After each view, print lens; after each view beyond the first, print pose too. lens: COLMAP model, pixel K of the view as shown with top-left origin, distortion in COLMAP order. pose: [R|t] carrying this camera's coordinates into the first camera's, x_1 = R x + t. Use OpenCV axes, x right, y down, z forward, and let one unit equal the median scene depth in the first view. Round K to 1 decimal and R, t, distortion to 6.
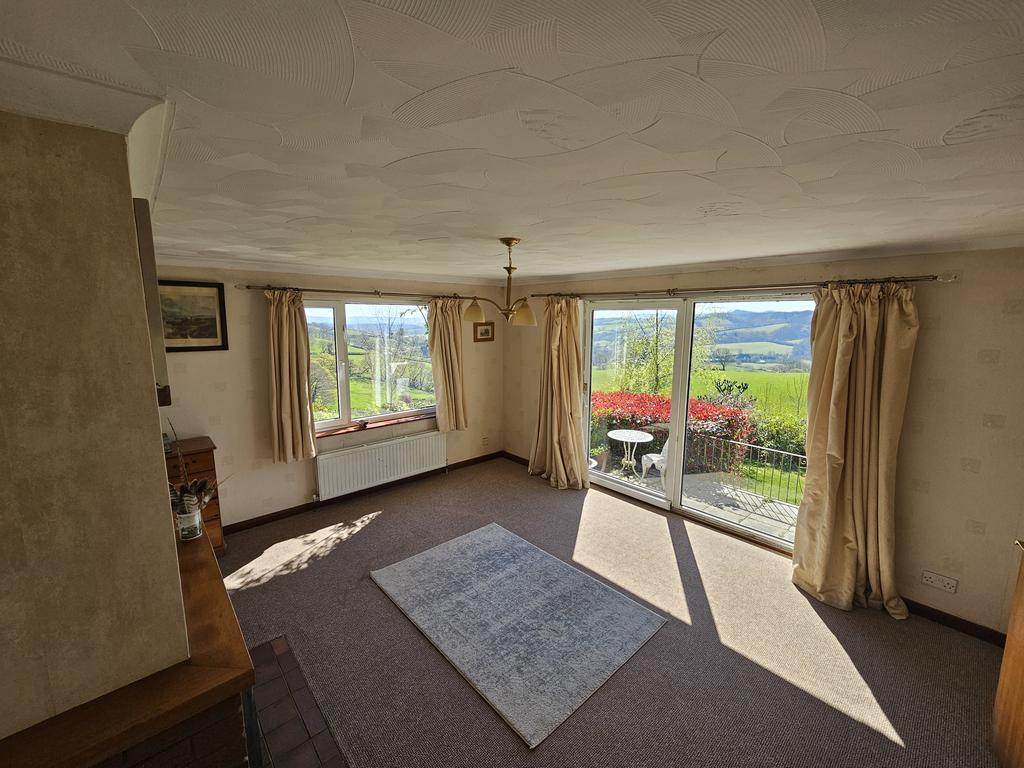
lens RADIAL K [[420.6, 0, 515.0], [0, 420.6, 374.8], [0, 0, 1]] dist [0.000673, -0.000068]
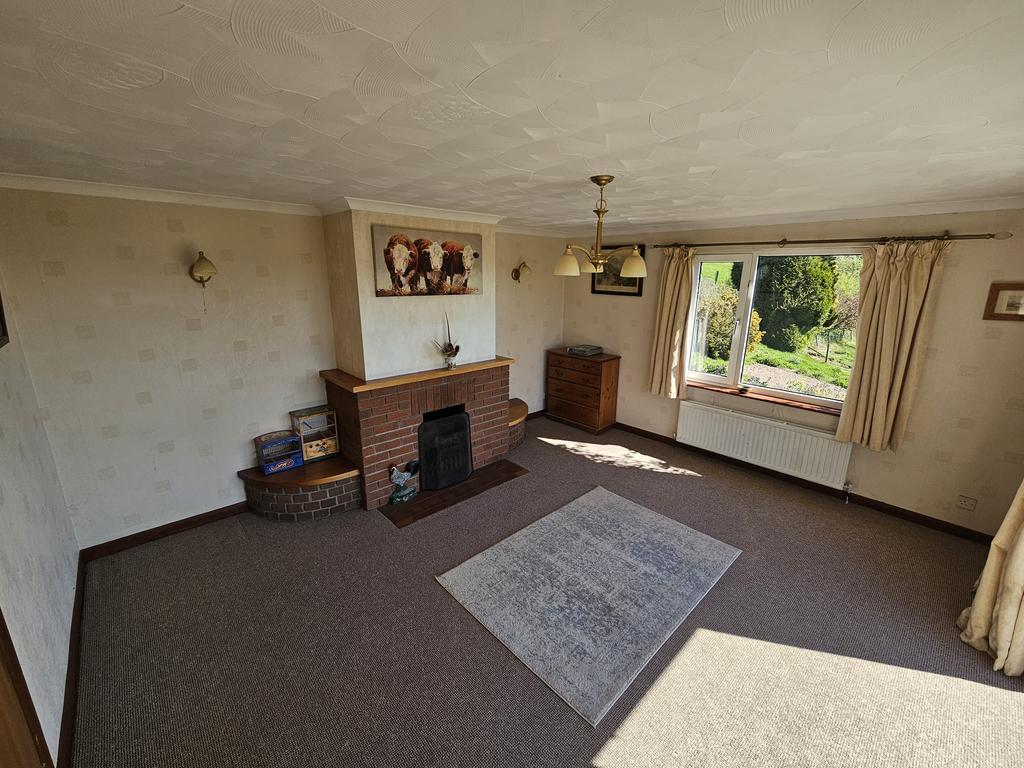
lens RADIAL K [[420.6, 0, 516.2], [0, 420.6, 381.2], [0, 0, 1]] dist [0.000673, -0.000068]
pose [[0.022588, 0.250134, -0.967948, 0.652496], [-0.145543, 0.958703, 0.244348, -0.069458], [0.989094, 0.135359, 0.058061, 0.570657]]
